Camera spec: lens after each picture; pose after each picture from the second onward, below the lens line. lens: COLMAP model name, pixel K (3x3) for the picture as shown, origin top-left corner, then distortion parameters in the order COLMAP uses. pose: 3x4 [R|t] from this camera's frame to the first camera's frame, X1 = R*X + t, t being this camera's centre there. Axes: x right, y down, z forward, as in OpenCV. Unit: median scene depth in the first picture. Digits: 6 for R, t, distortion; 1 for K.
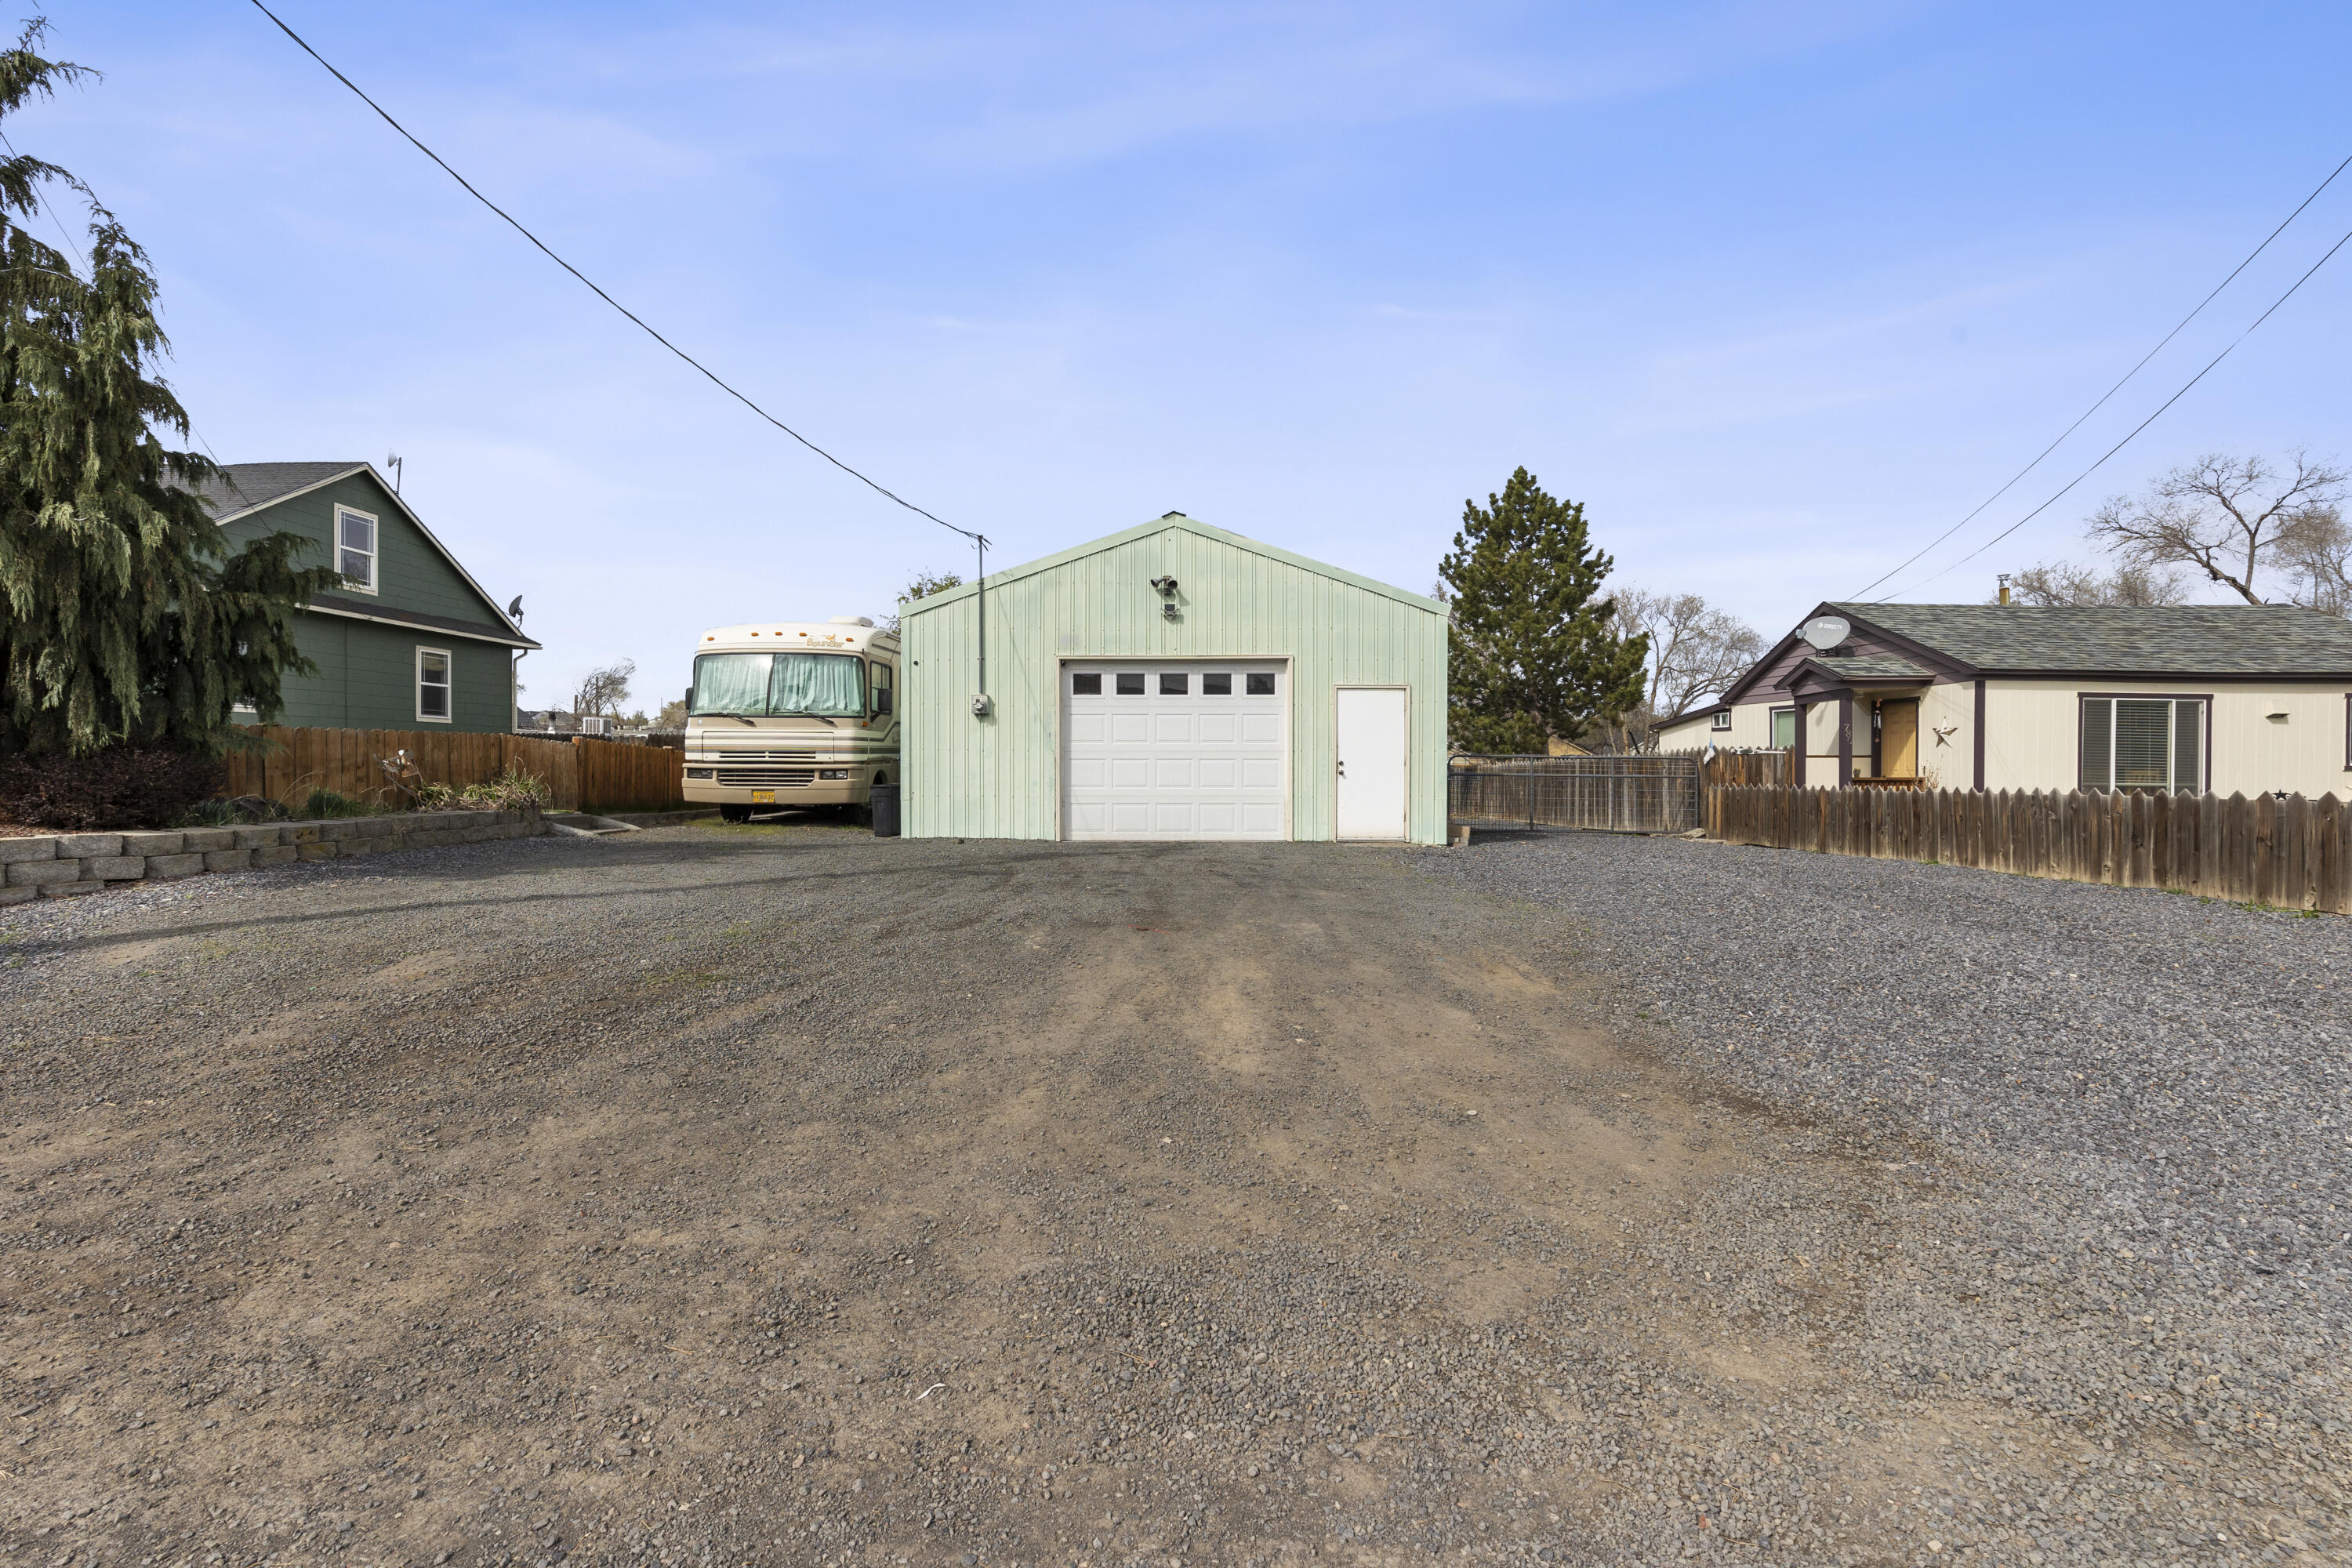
lens RADIAL K [[1009.1, 0, 1184.1], [0, 1009.1, 760.3], [0, 0, 1]] dist [0.001451, 0.000117]
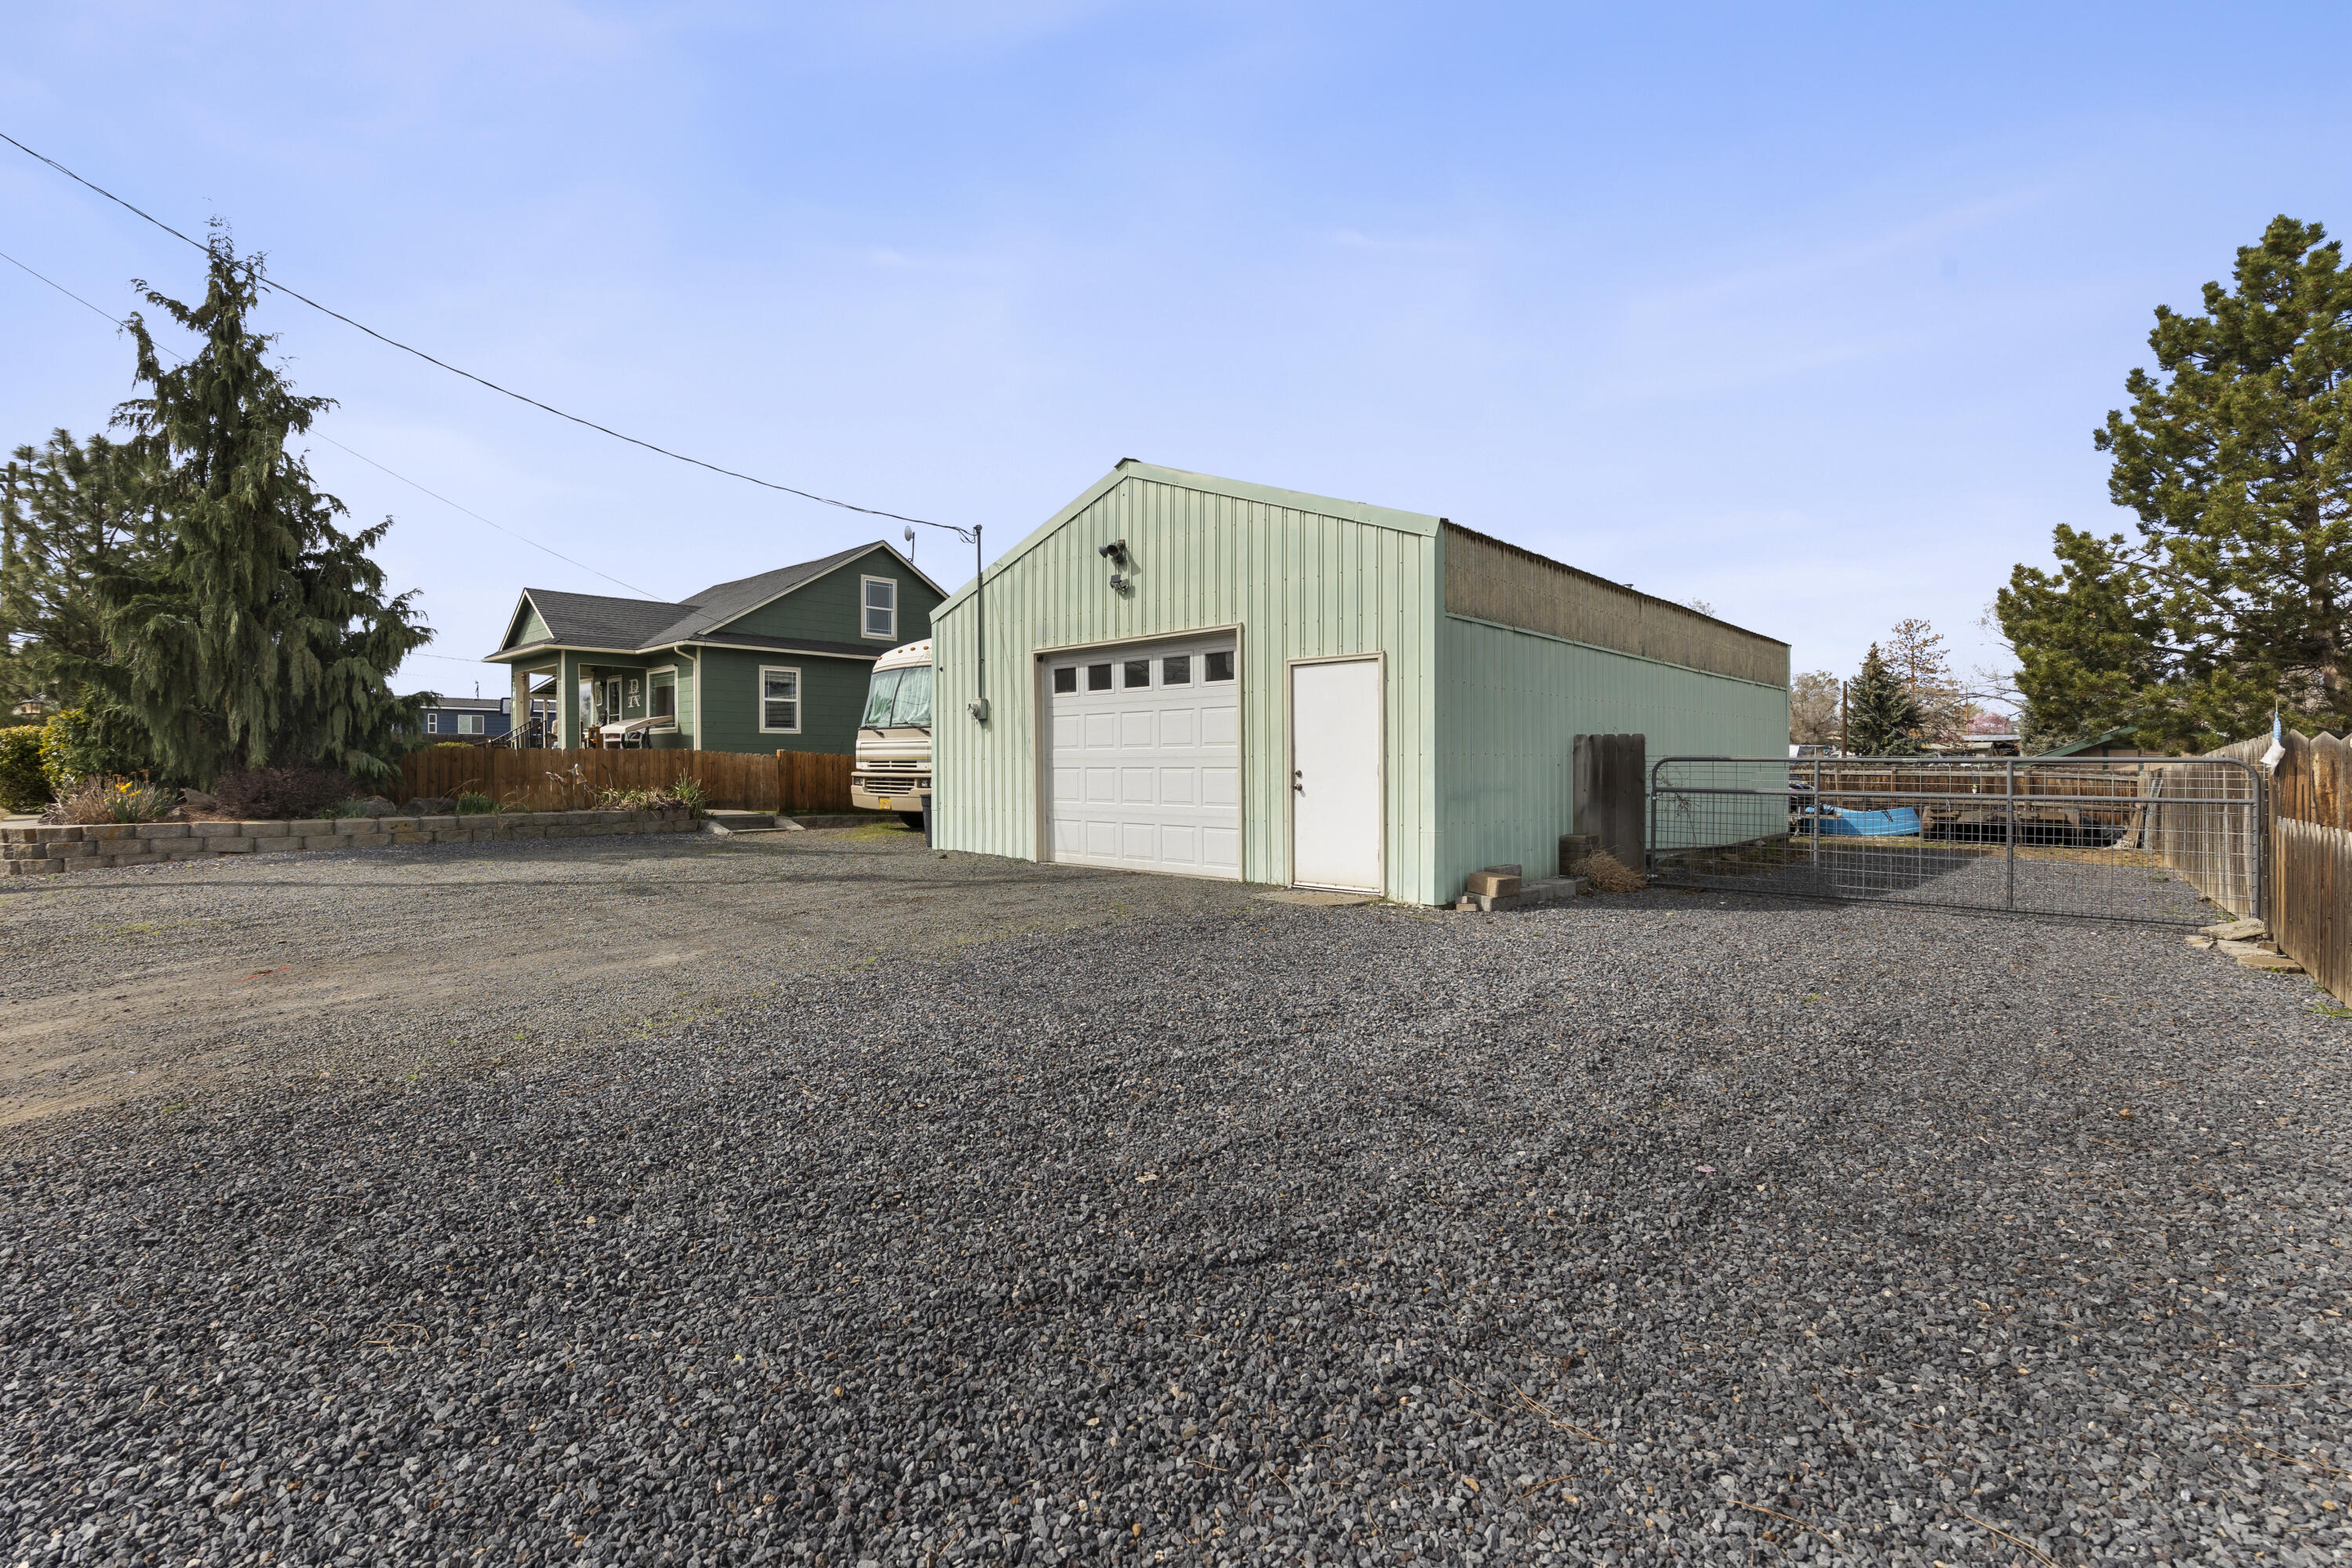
lens RADIAL K [[1037.5, 0, 1202.7], [0, 1037.5, 747.2], [0, 0, 1]] dist [-0.002474, -0.000214]
pose [[0.736242, -0.015641, -0.676537, 0.584965], [0.005052, 0.999832, -0.017618, -0.002900], [0.676699, 0.009554, 0.736198, 0.436135]]
